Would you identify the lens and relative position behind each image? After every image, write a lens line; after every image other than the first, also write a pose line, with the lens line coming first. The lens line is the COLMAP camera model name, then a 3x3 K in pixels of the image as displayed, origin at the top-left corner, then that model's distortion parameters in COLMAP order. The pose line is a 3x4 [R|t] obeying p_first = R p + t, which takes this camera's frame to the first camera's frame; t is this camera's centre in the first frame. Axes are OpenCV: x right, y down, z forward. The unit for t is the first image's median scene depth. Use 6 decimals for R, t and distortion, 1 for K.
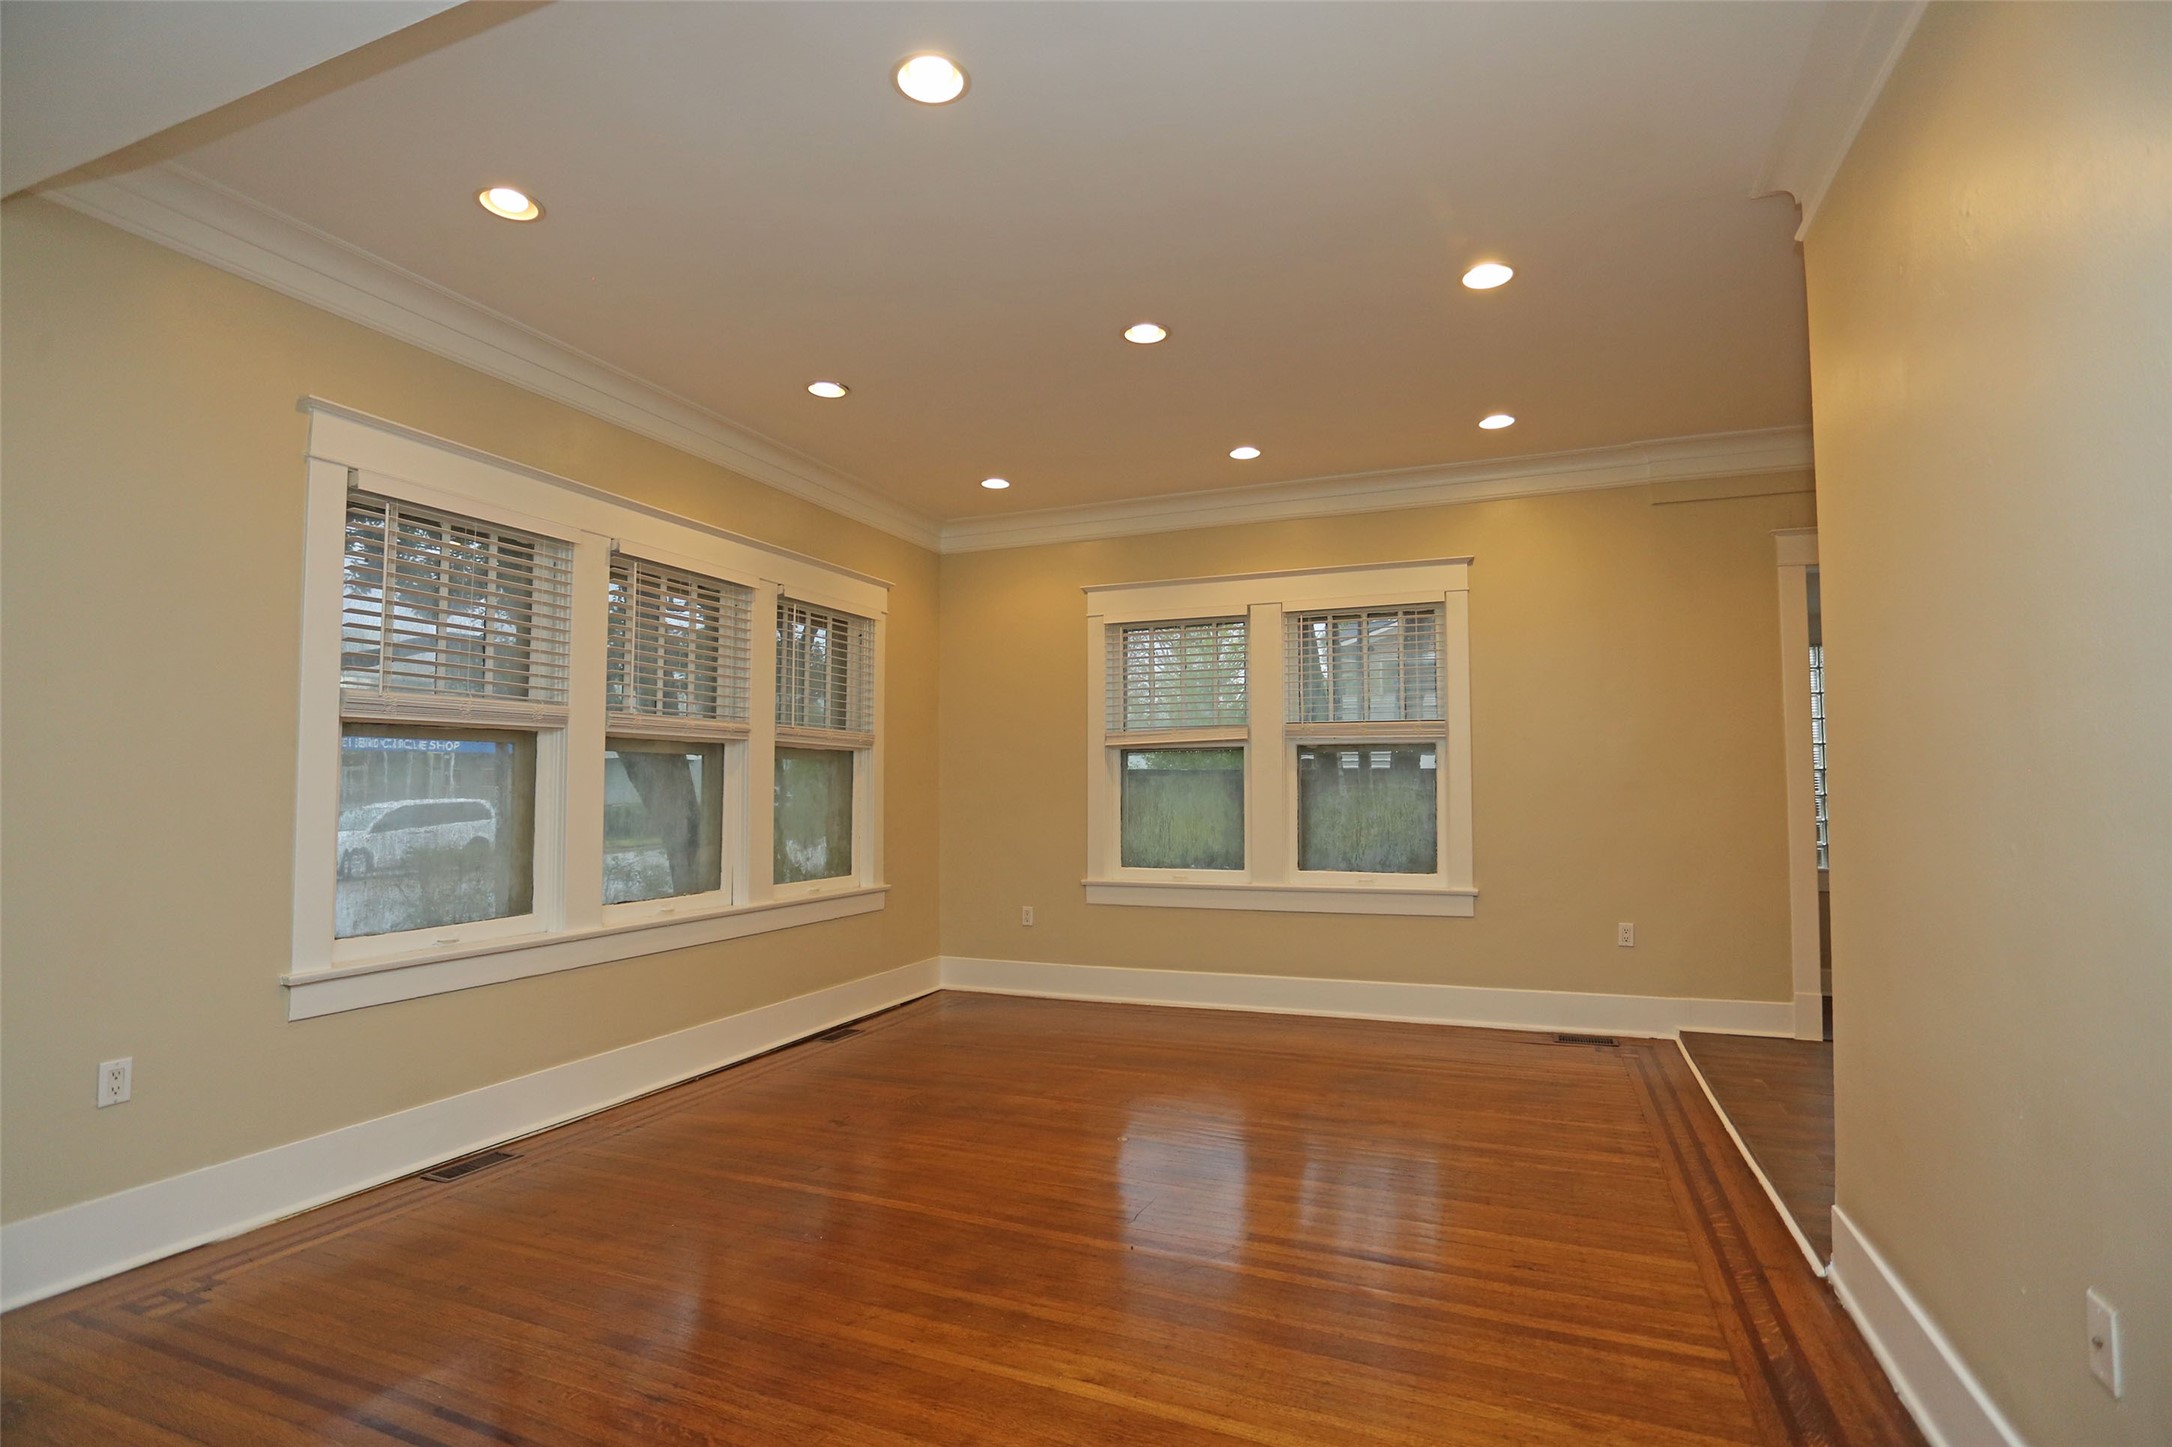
lens RADIAL K [[1045.4, 0, 1091.5], [0, 1045.4, 727.6], [0, 0, 1]] dist [-0.059058, 0.022581]
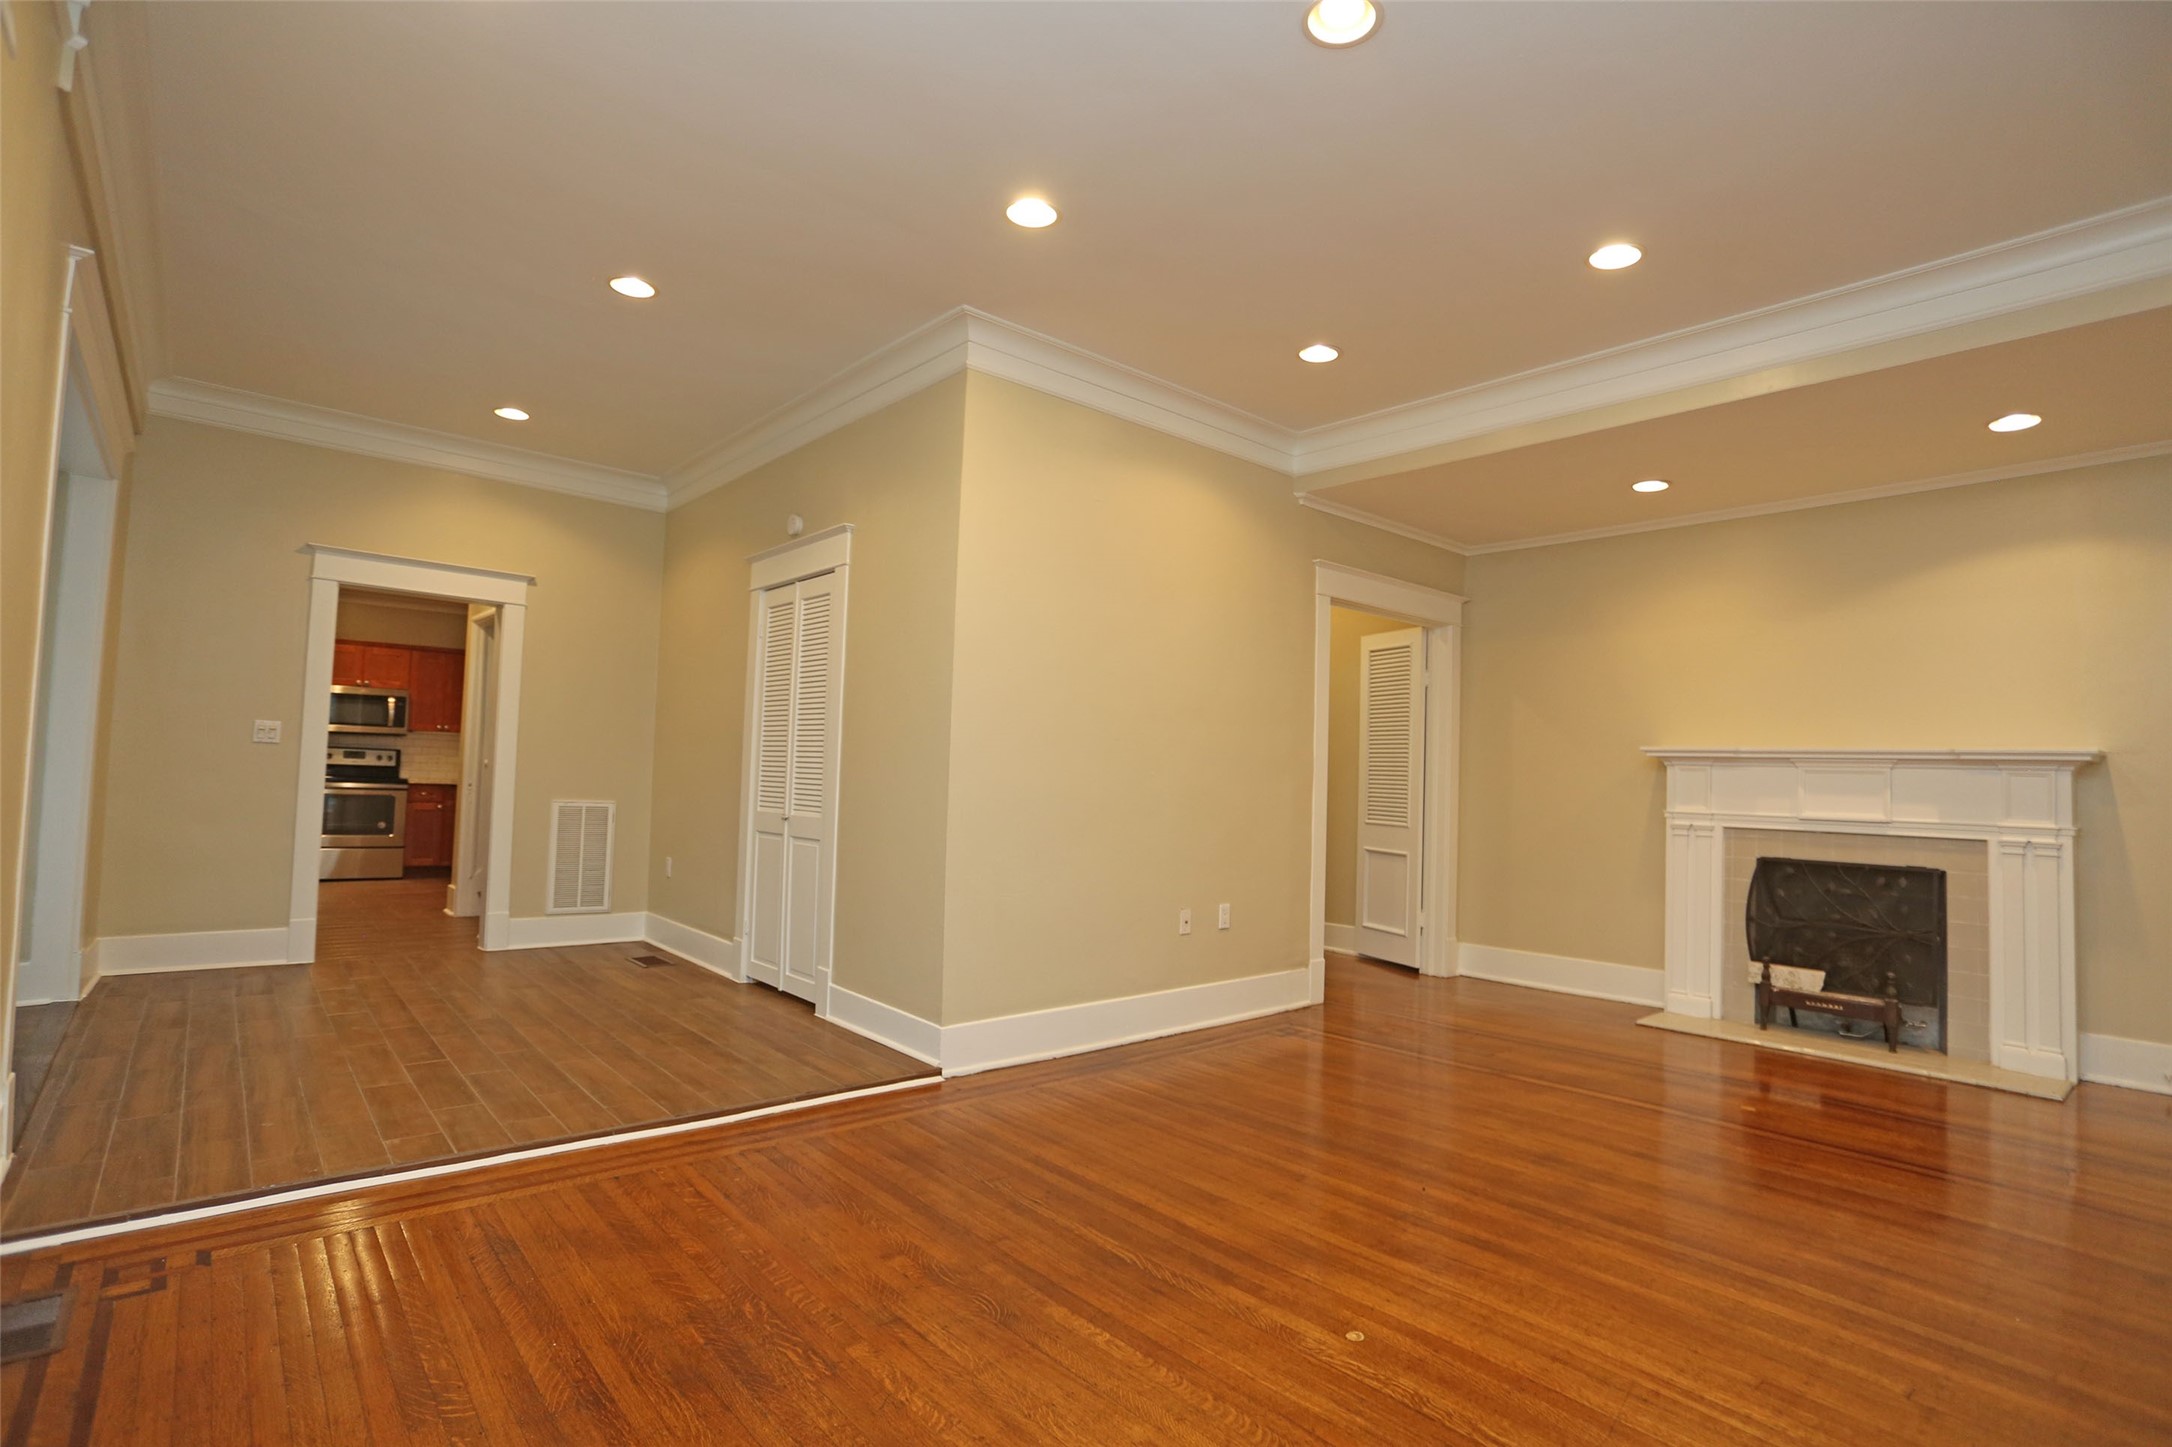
lens RADIAL K [[1045.4, 0, 1091.5], [0, 1045.4, 727.6], [0, 0, 1]] dist [-0.059058, 0.022581]
pose [[-0.894900, -0.003793, 0.446251, -0.104913], [-0.048962, 0.994762, -0.089733, 0.117611], [-0.443573, -0.102151, -0.890398, 1.714060]]
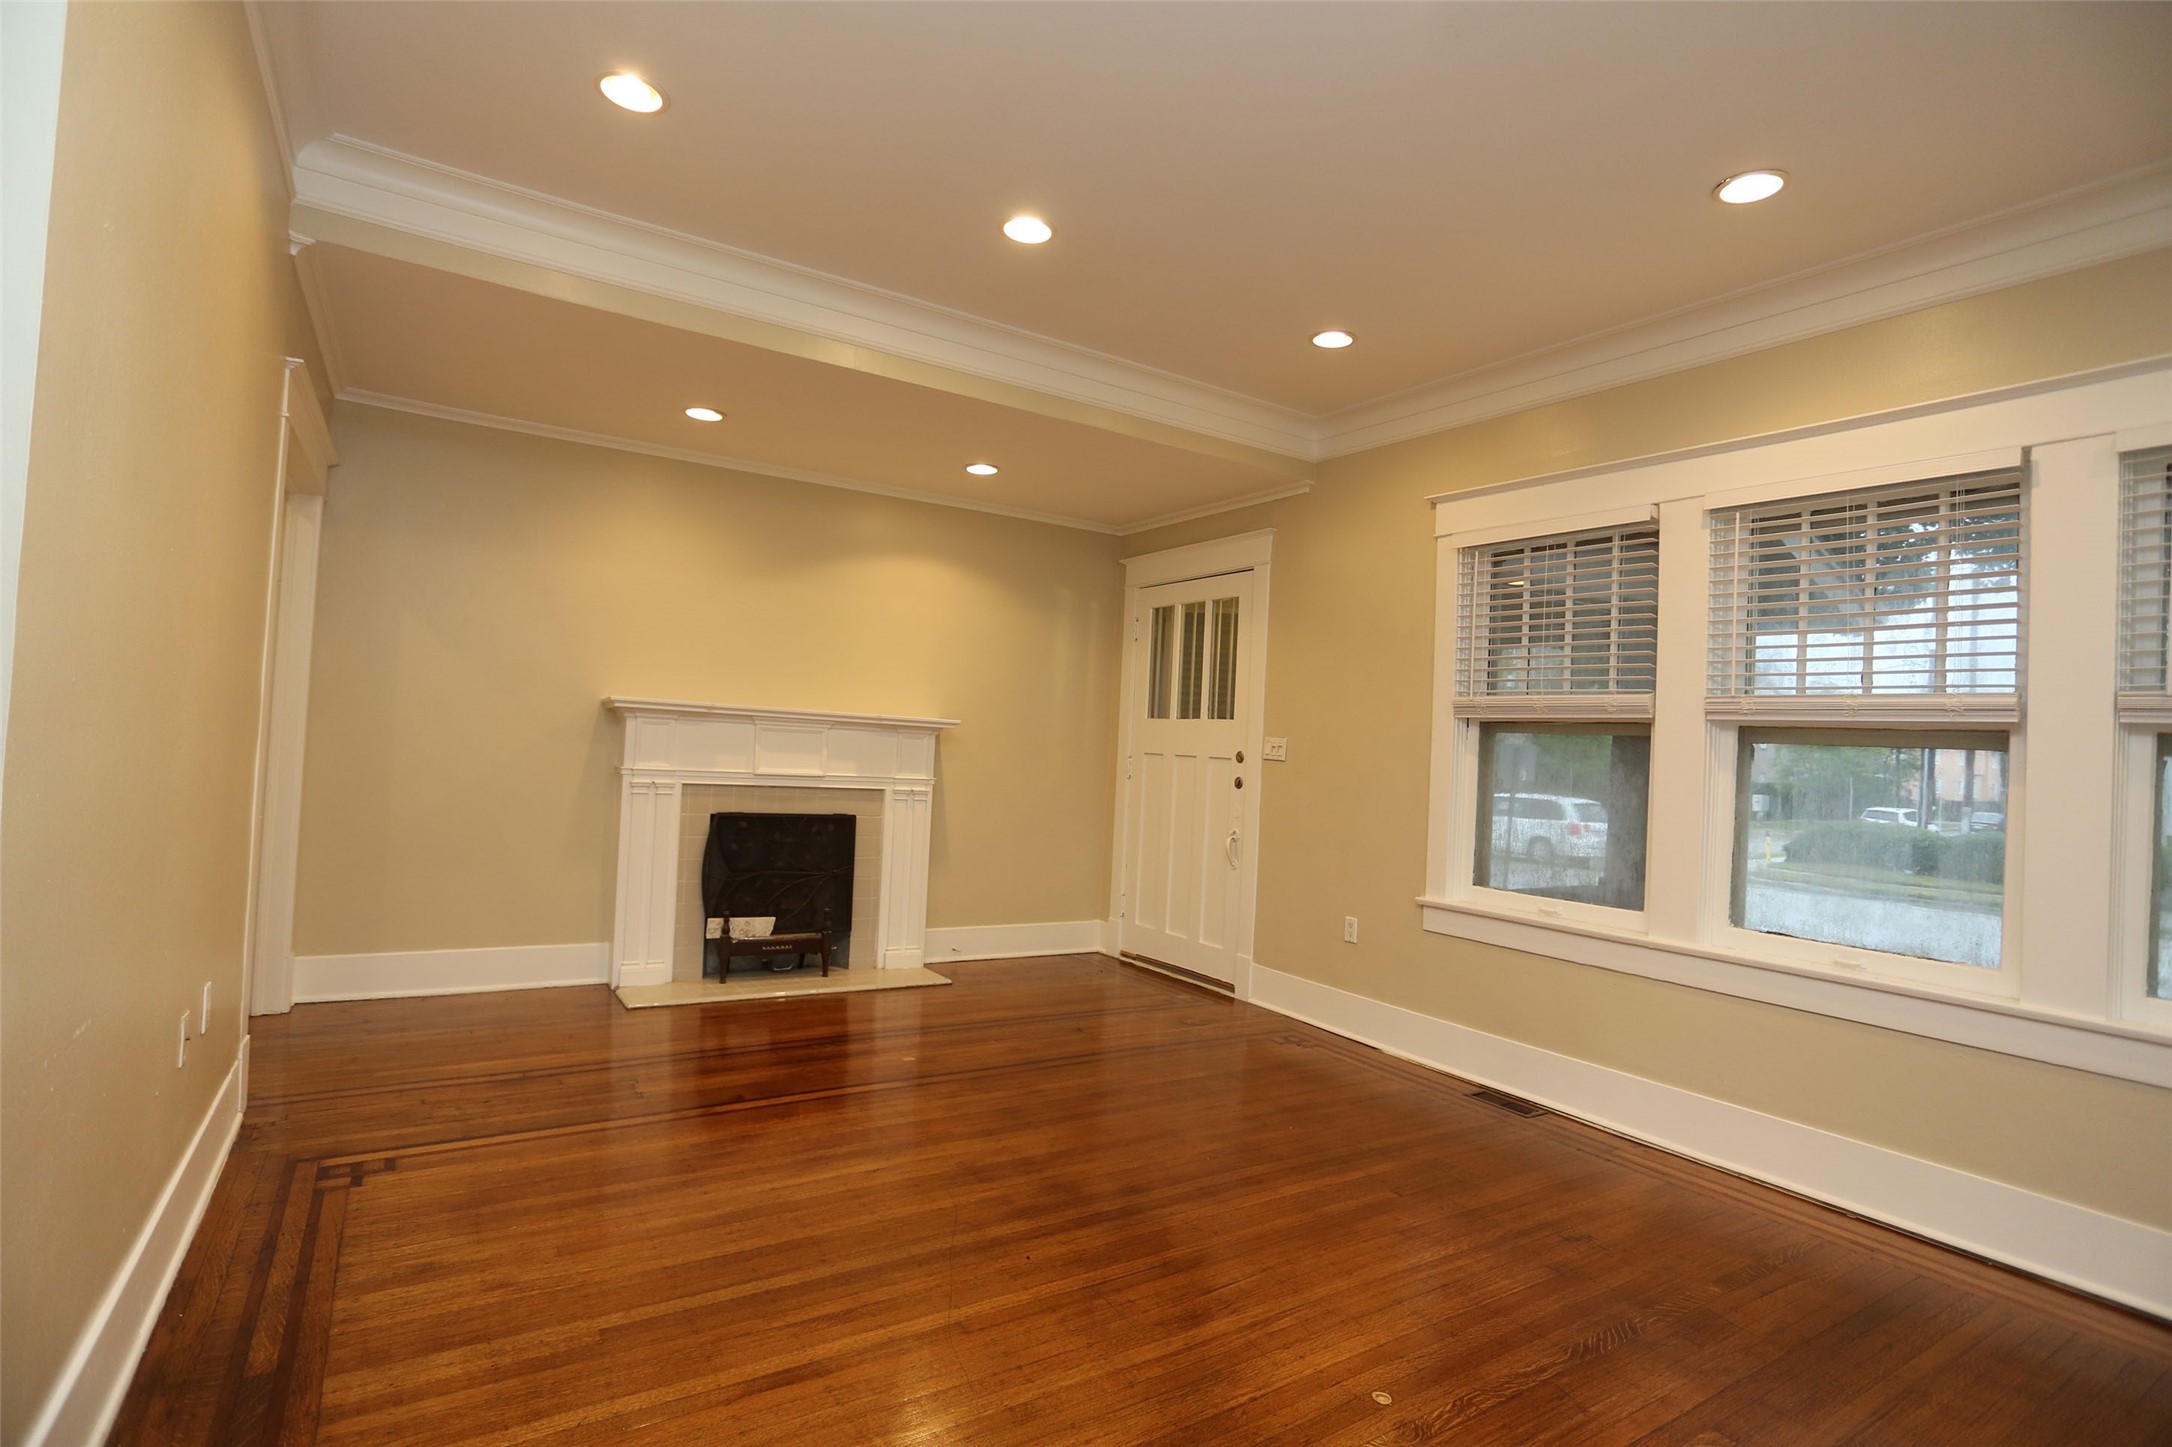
lens RADIAL K [[1045.4, 0, 1091.5], [0, 1045.4, 727.6], [0, 0, 1]] dist [-0.059058, 0.022581]
pose [[-0.560389, -0.047001, -0.826895, 0.619744], [-0.011589, 0.998736, -0.048914, 0.068562], [0.828148, -0.017828, -0.560226, 1.248506]]
